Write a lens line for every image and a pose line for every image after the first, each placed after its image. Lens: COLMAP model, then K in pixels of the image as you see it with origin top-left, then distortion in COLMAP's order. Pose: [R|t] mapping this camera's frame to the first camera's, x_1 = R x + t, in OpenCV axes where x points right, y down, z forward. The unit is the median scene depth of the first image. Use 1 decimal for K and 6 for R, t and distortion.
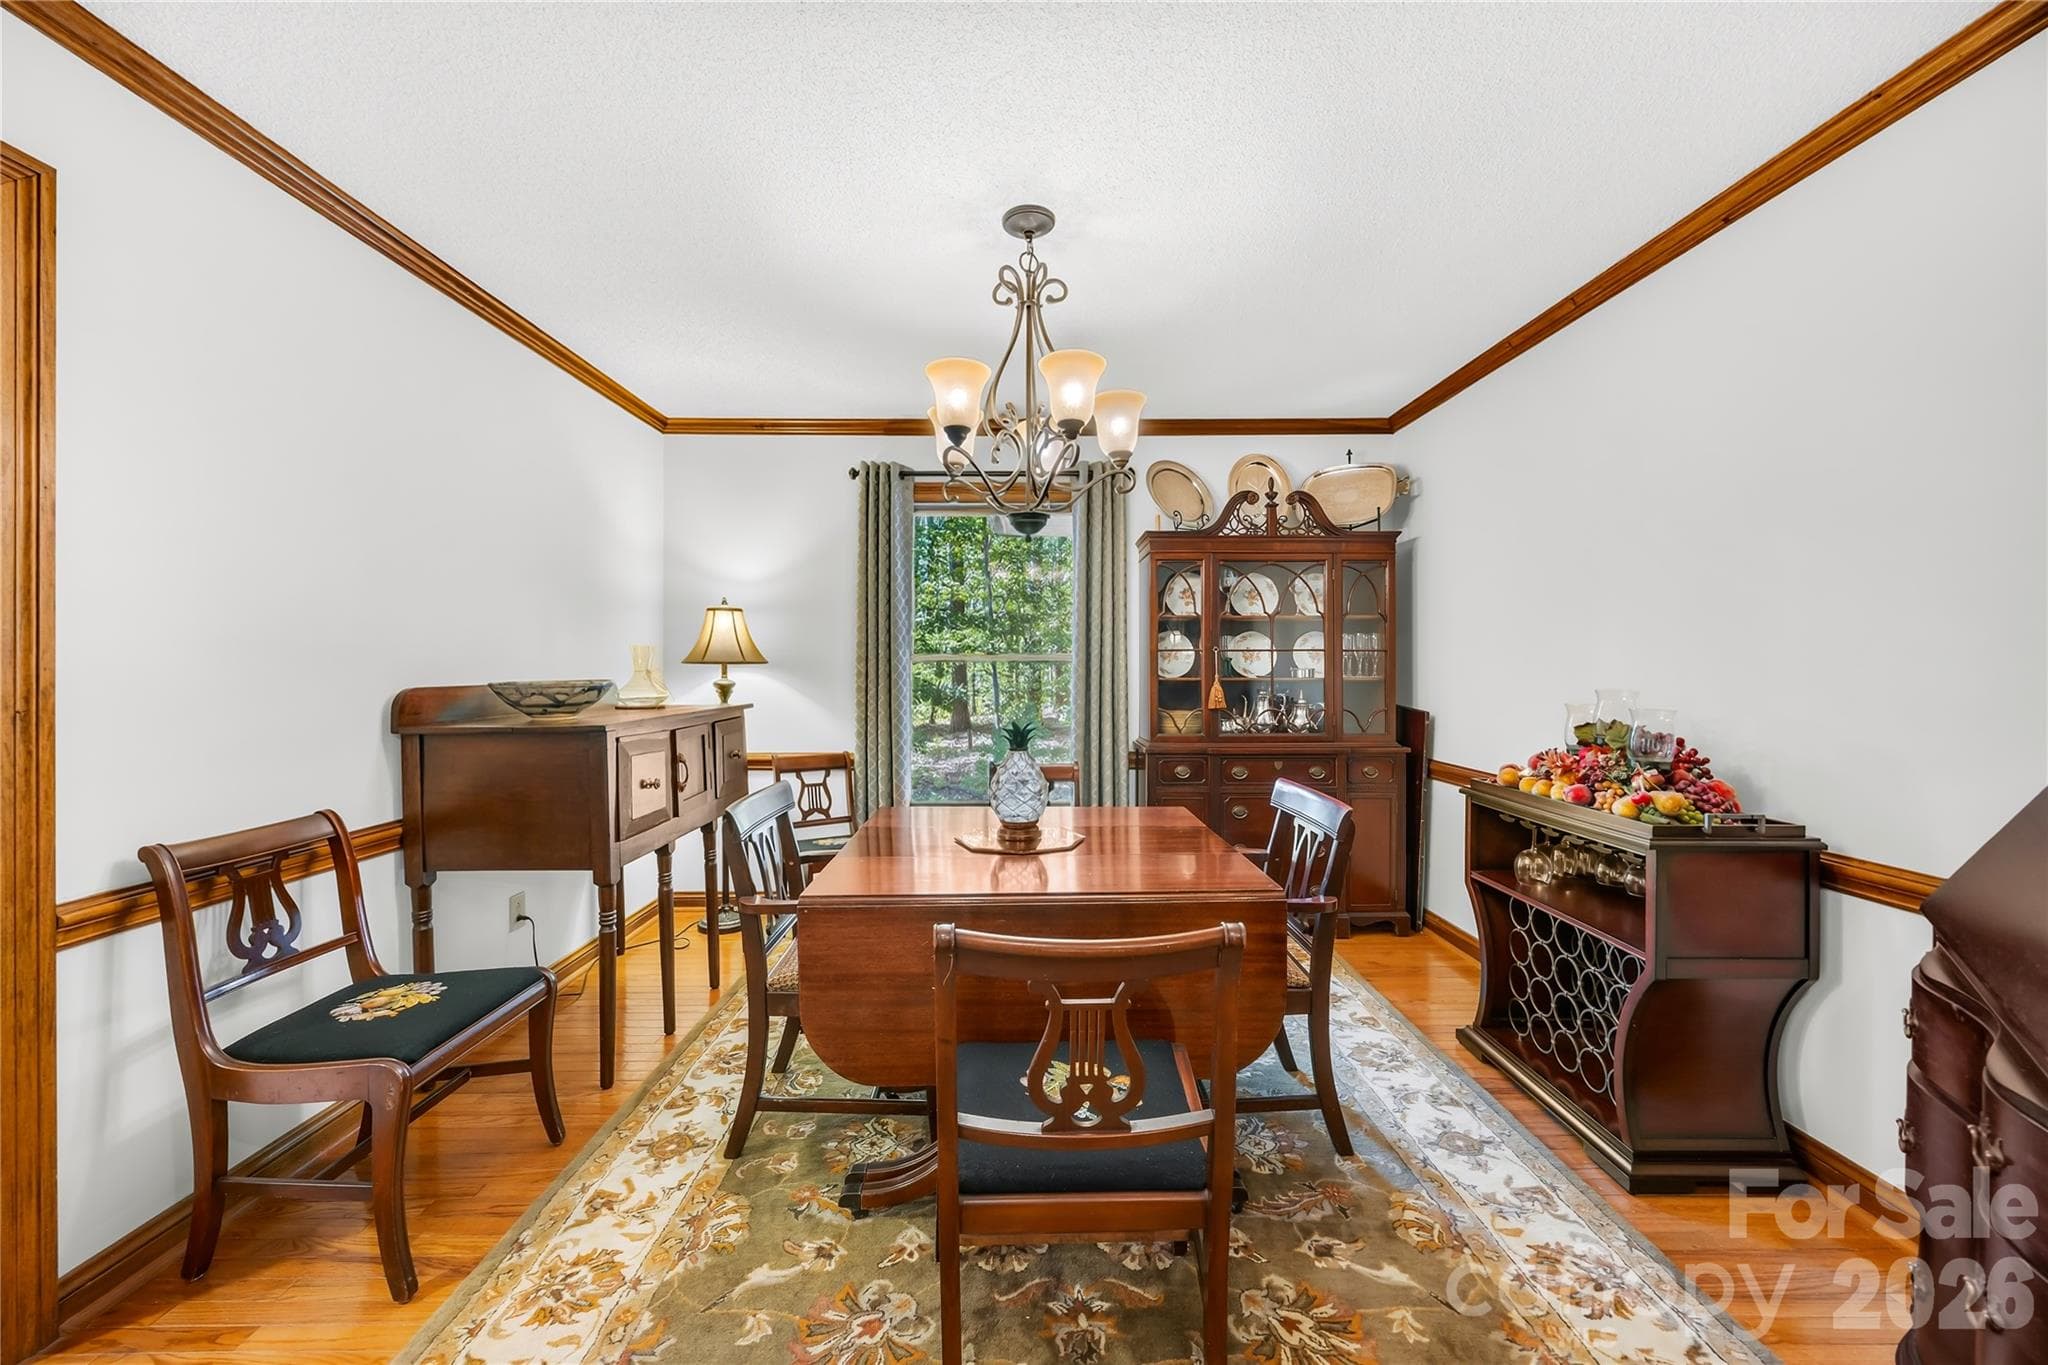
lens RADIAL K [[781.3, 0, 1022.1], [0, 781.3, 682.9], [0, 0, 1]] dist [-0.002884, -0.000415]
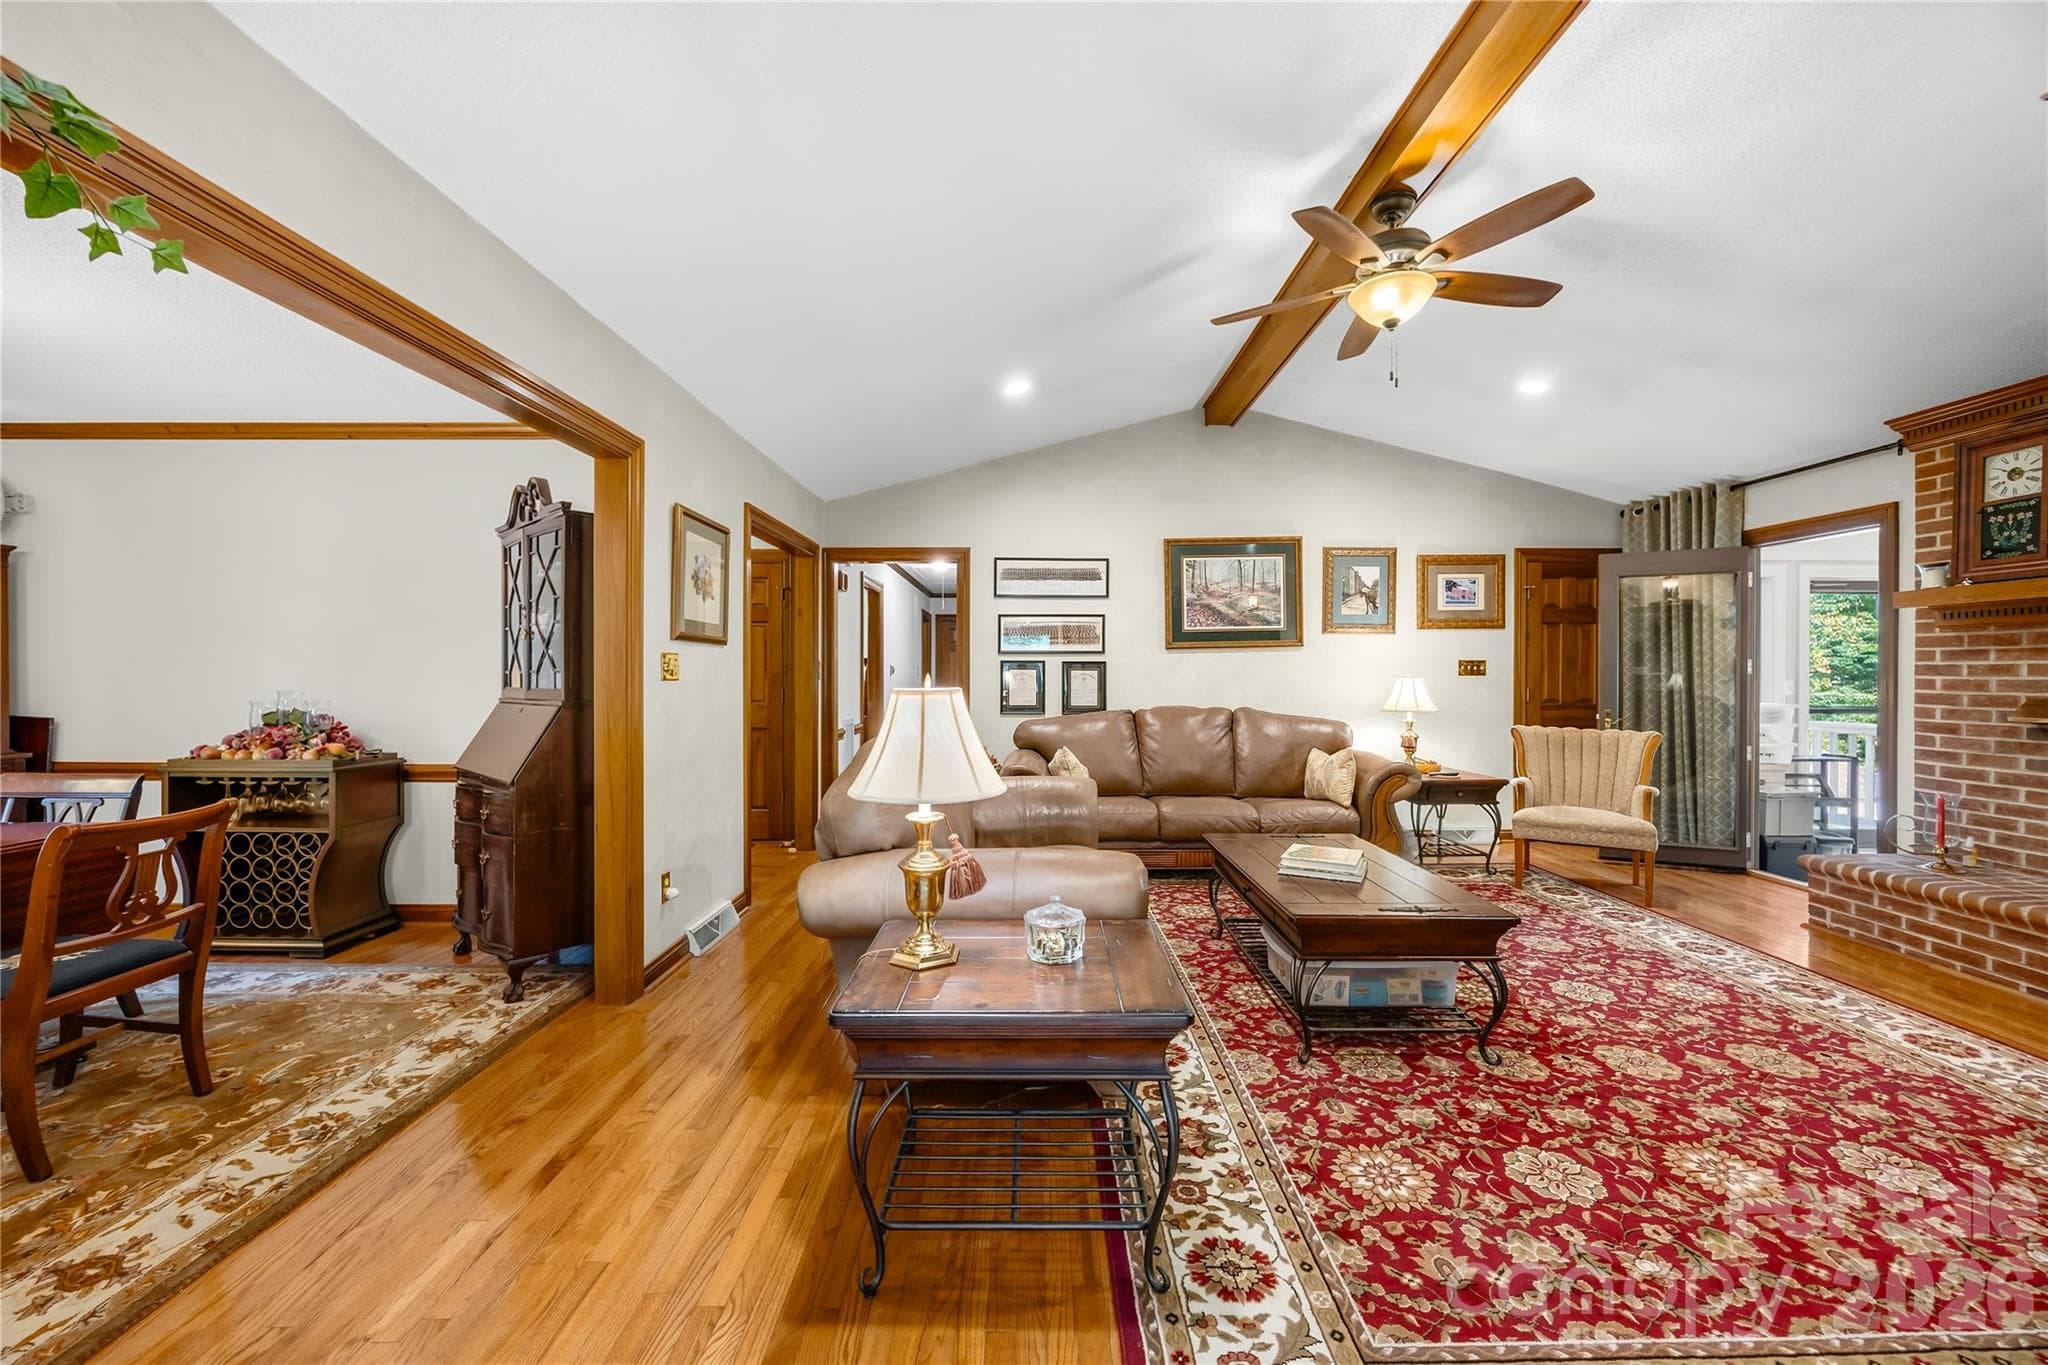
lens RADIAL K [[781.3, 0, 1019.9], [0, 781.3, 678.0], [0, 0, 1]] dist [-0.002884, -0.000415]
pose [[0.014869, -0.004417, 0.999880, -0.965563], [0.011046, 0.999930, 0.004253, -0.008586], [-0.999828, 0.010981, 0.014916, -0.644042]]
